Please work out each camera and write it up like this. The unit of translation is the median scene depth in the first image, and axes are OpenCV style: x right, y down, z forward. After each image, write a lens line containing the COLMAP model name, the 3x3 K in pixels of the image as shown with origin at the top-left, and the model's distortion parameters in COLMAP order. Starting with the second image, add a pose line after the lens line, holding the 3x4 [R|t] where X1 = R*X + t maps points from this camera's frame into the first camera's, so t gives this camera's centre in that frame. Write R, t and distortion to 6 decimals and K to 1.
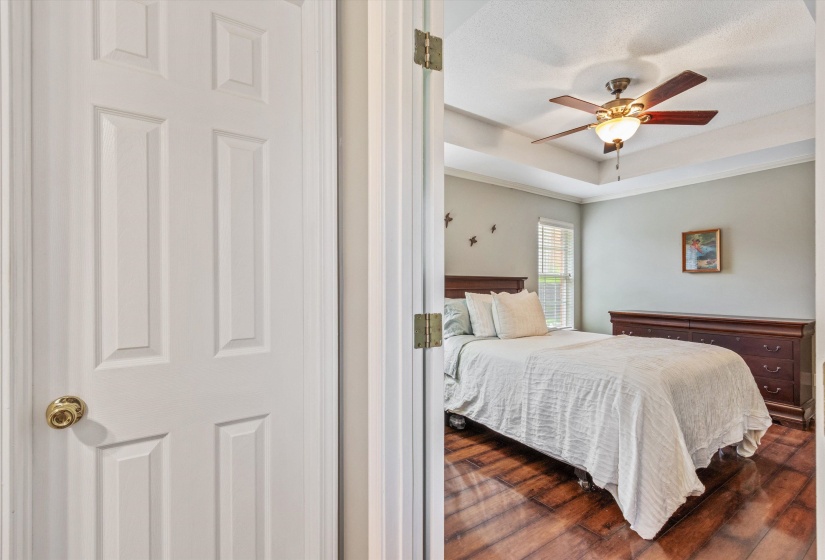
lens RADIAL K [[382.1, 0, 410.0], [0, 382.1, 283.9], [0, 0, 1]] dist [0.005711, -0.000938]
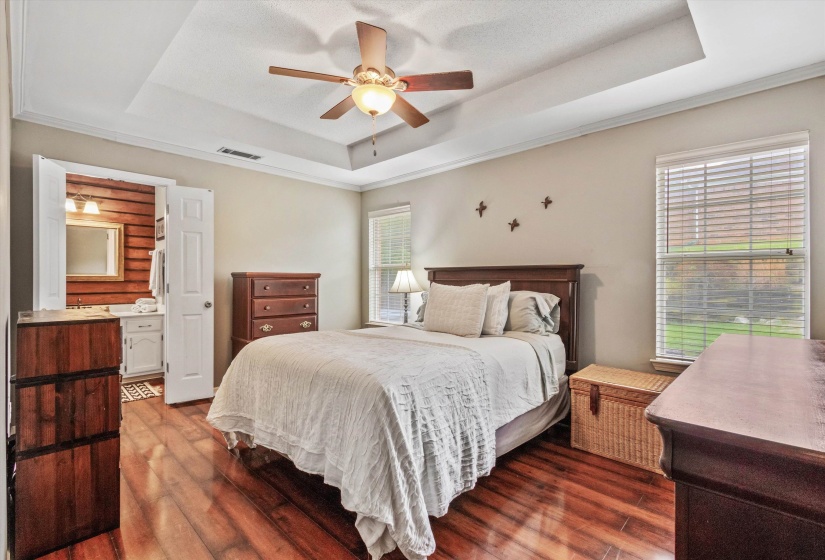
lens RADIAL K [[382.1, 0, 410.2], [0, 382.1, 280.2], [0, 0, 1]] dist [0.005711, -0.000938]
pose [[0.196832, -0.000082, -0.980437, 0.986234], [0.002243, 0.999997, 0.000366, 0.010686], [0.980435, -0.002271, 0.196832, 0.626307]]
